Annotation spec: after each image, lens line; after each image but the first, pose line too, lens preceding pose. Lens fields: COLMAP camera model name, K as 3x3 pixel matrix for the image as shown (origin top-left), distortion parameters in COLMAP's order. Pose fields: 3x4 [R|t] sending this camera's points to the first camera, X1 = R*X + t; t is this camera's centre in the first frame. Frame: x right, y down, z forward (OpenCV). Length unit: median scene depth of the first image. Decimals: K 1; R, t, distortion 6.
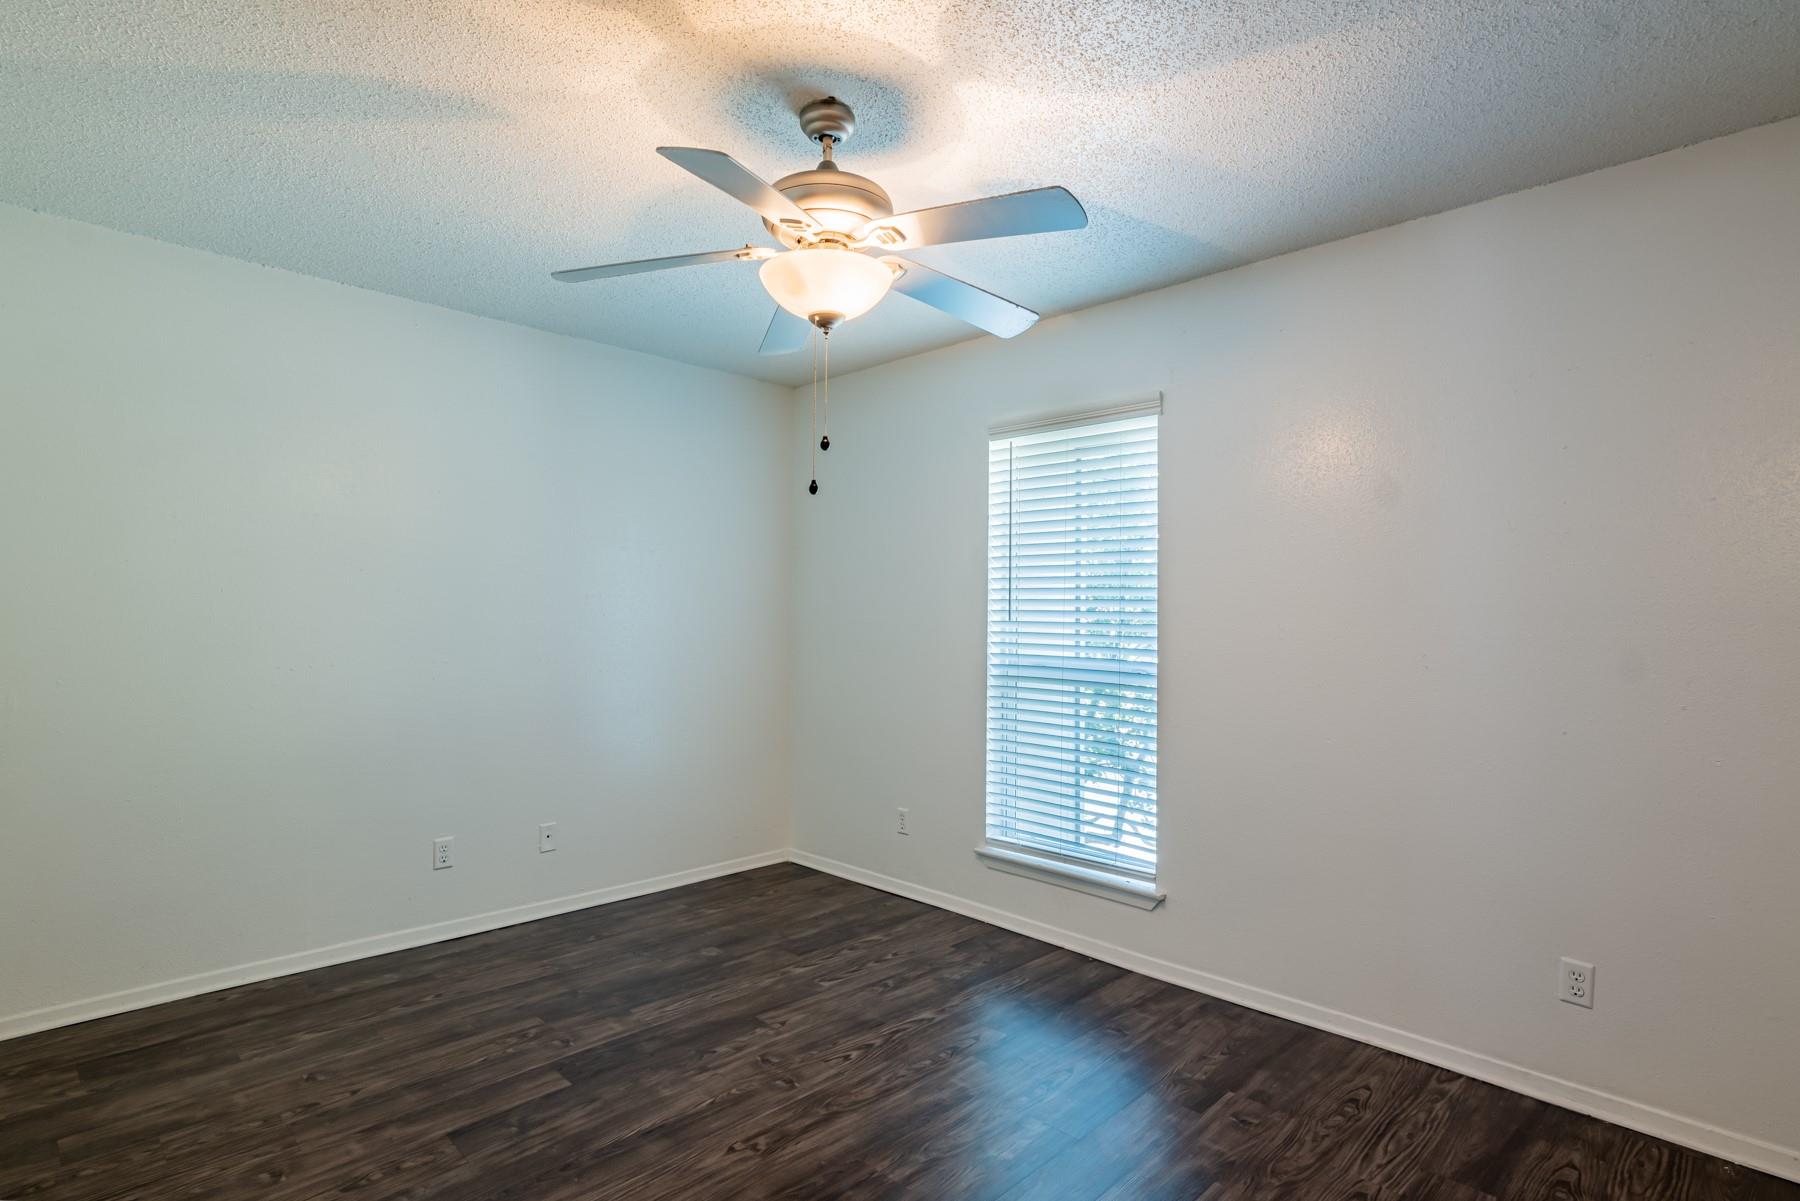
lens RADIAL K [[878.6, 0, 904.2], [0, 878.6, 595.9], [0, 0, 1]] dist [0.000523, -0.000405]
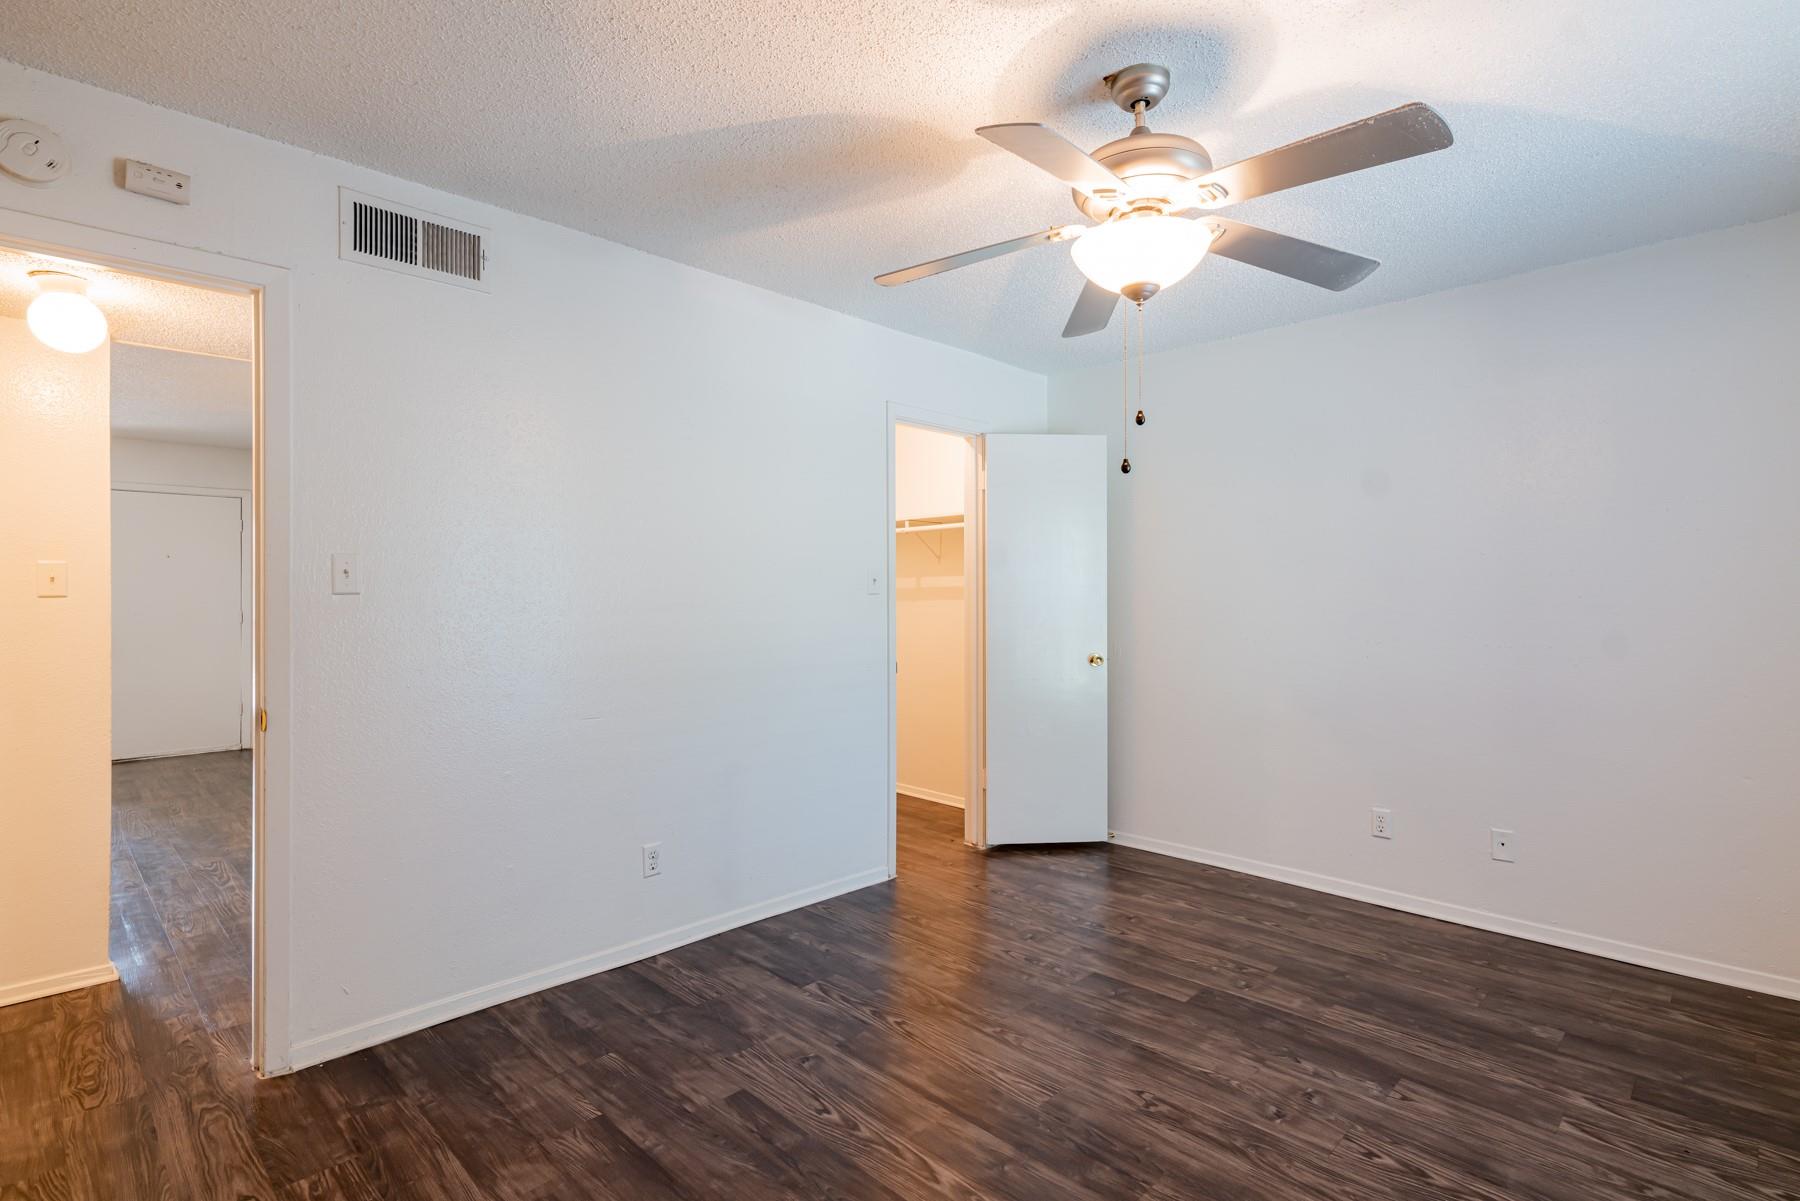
lens RADIAL K [[878.6, 0, 904.2], [0, 878.6, 595.9], [0, 0, 1]] dist [0.000523, -0.000405]
pose [[0.013074, -0.008378, -0.999879, 0.660323], [0.027384, 0.999593, -0.008017, 0.018576], [0.999539, -0.027276, 0.013298, 0.537473]]
